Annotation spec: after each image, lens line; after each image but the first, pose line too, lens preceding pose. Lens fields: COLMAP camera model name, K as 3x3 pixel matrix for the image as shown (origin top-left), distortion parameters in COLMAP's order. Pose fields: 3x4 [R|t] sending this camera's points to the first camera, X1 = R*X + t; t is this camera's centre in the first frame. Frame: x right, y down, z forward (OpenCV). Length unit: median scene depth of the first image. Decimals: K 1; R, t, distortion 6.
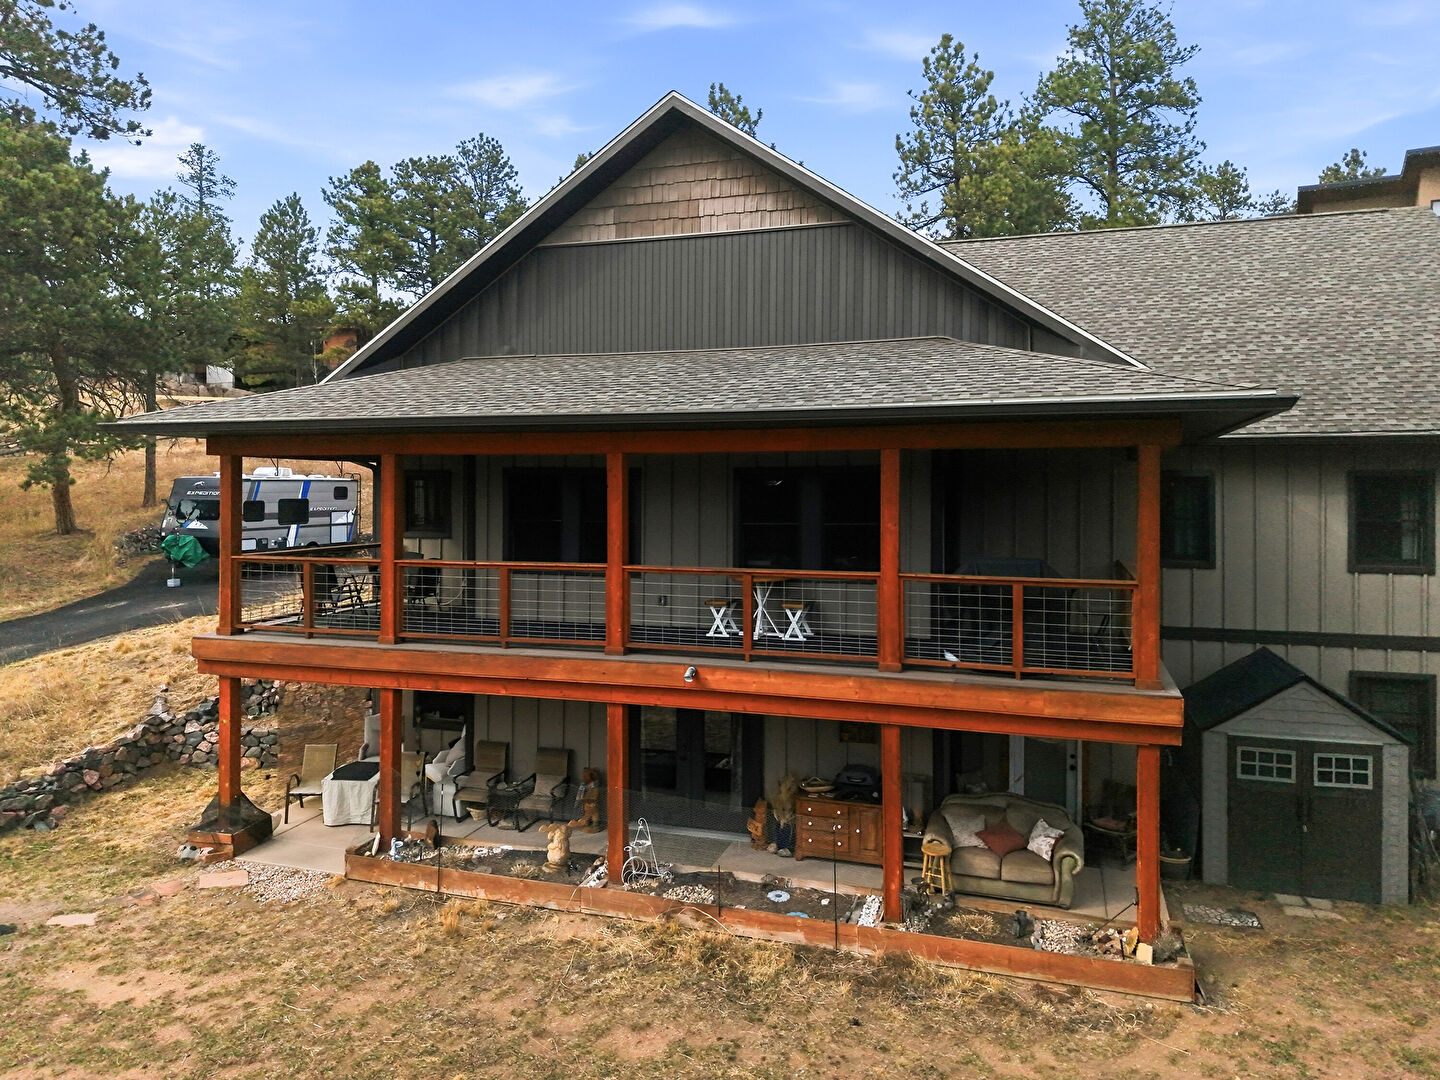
lens RADIAL K [[1032.8, 0, 720.0], [0, 1032.8, 532.1], [0, 0, 1]] dist [0.016891, -0.020645]
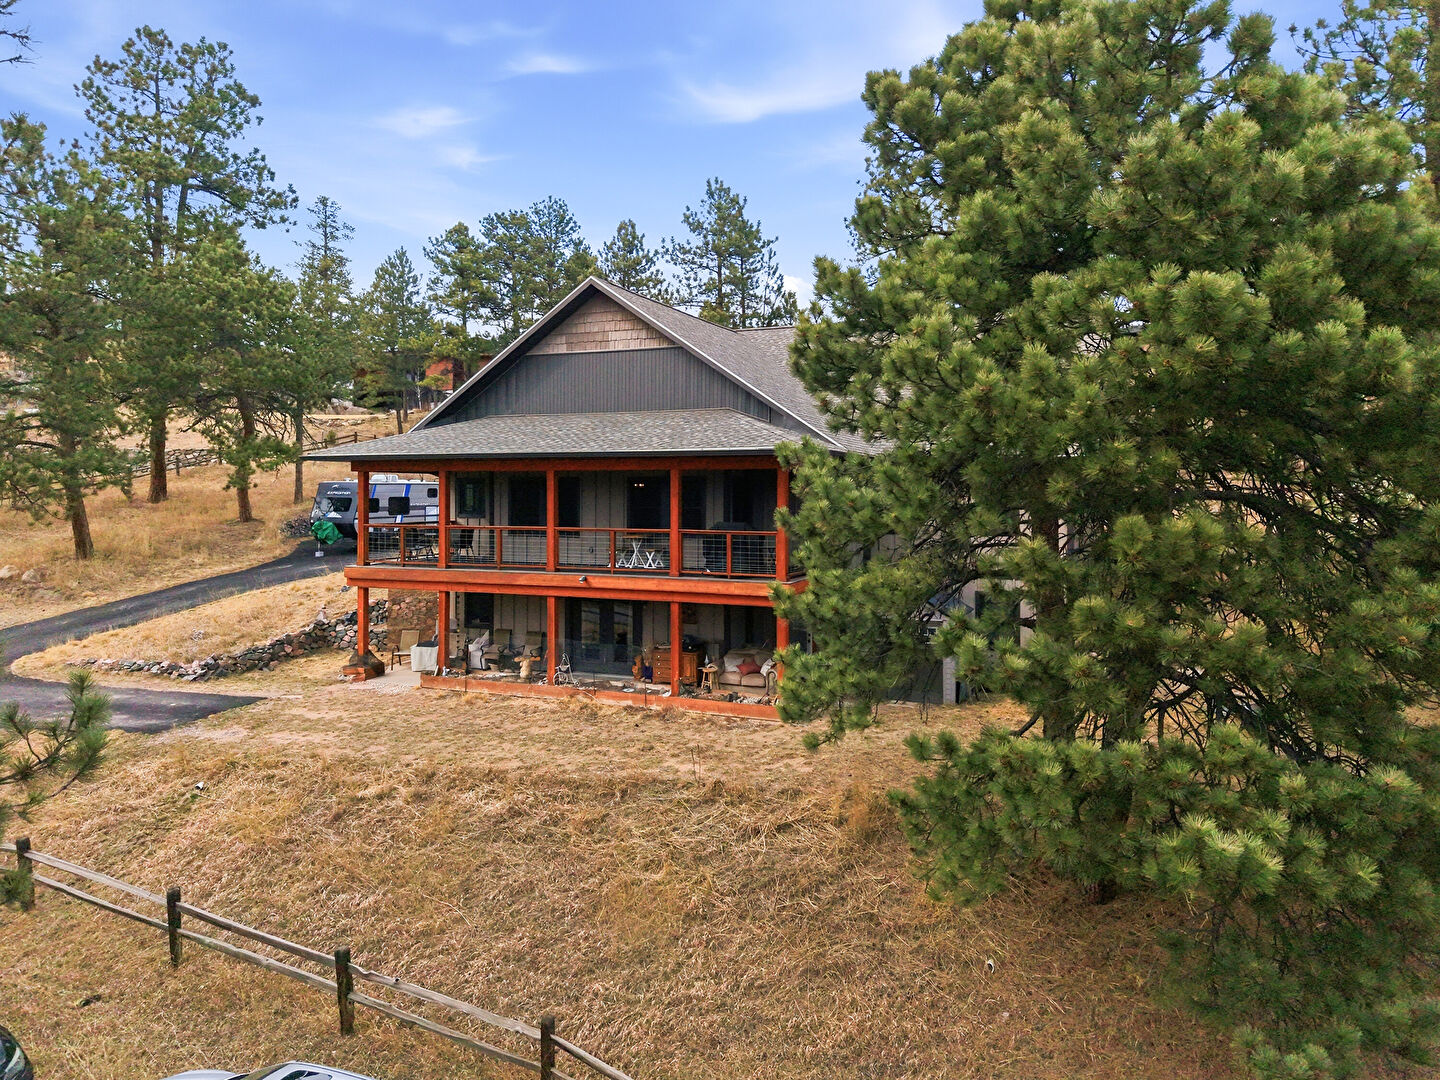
lens RADIAL K [[1032.8, 0, 717.3], [0, 1032.8, 531.6], [0, 0, 1]] dist [0.016891, -0.020645]
pose [[0.995374, -0.000046, -0.096077, 0.171906], [0.000024, 1.000000, -0.000224, 0.017341], [0.096077, 0.000221, 0.995374, -0.399856]]
